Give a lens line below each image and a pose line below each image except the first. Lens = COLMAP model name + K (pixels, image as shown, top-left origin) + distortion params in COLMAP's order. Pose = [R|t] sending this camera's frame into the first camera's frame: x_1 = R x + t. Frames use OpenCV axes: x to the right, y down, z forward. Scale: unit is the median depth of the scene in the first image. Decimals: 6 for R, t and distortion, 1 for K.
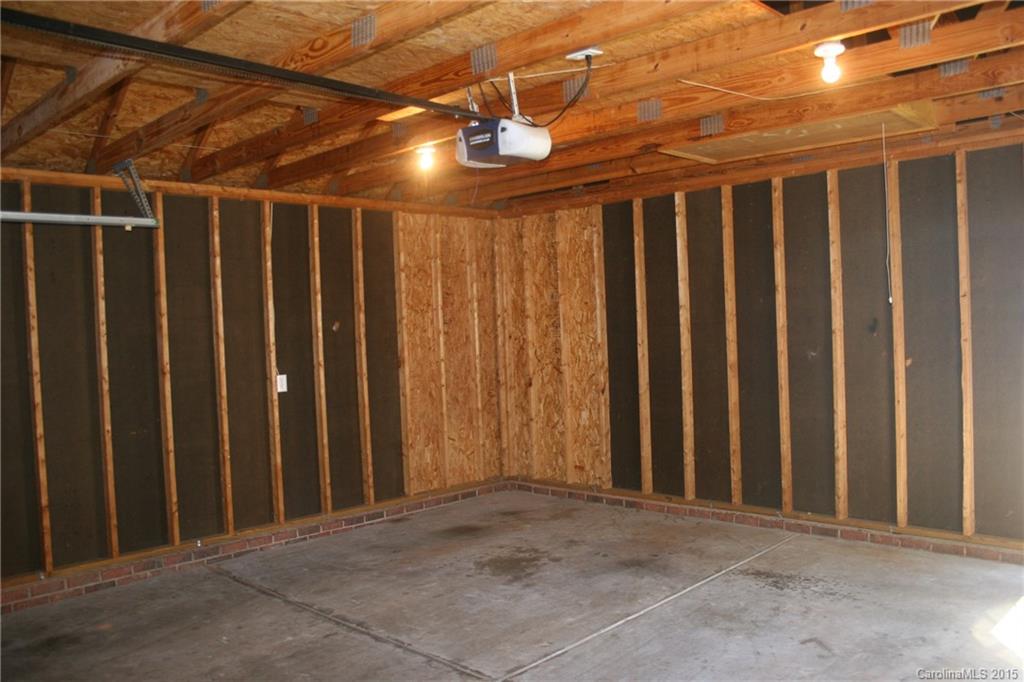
lens RADIAL K [[844.8, 0, 512.0], [0, 844.8, 341.0], [0, 0, 1]] dist [-0.151134, 0.120516]
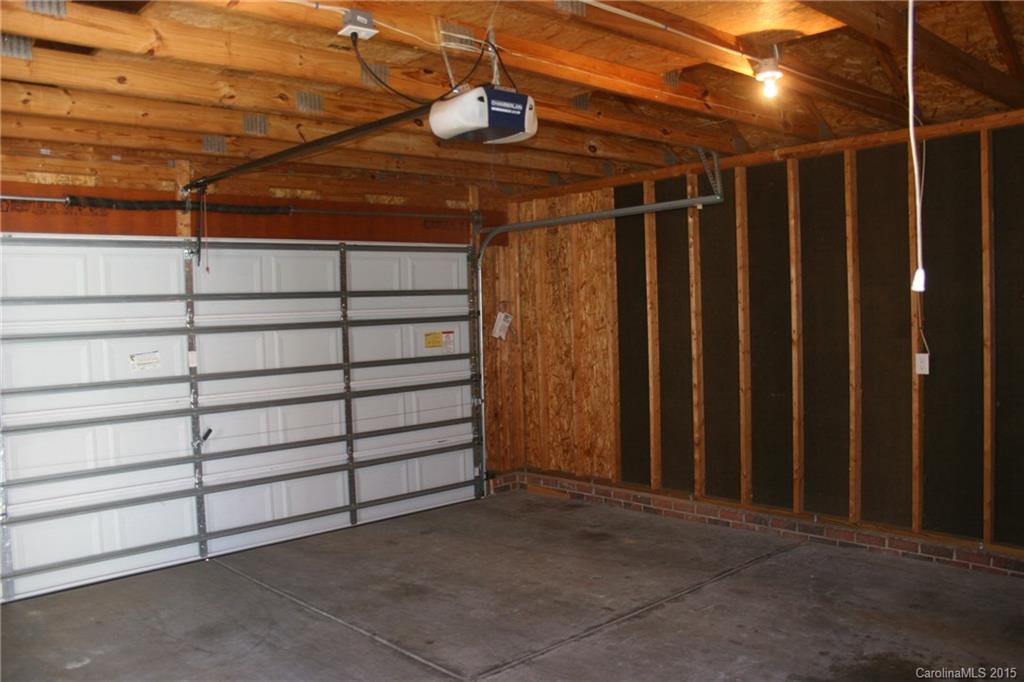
lens RADIAL K [[844.8, 0, 512.0], [0, 844.8, 341.0], [0, 0, 1]] dist [-0.151134, 0.120516]
pose [[-0.045660, 0.085154, -0.995321, 0.691343], [0.013165, 0.996325, 0.084636, -0.057889], [0.998870, -0.009239, -0.046613, 0.816654]]
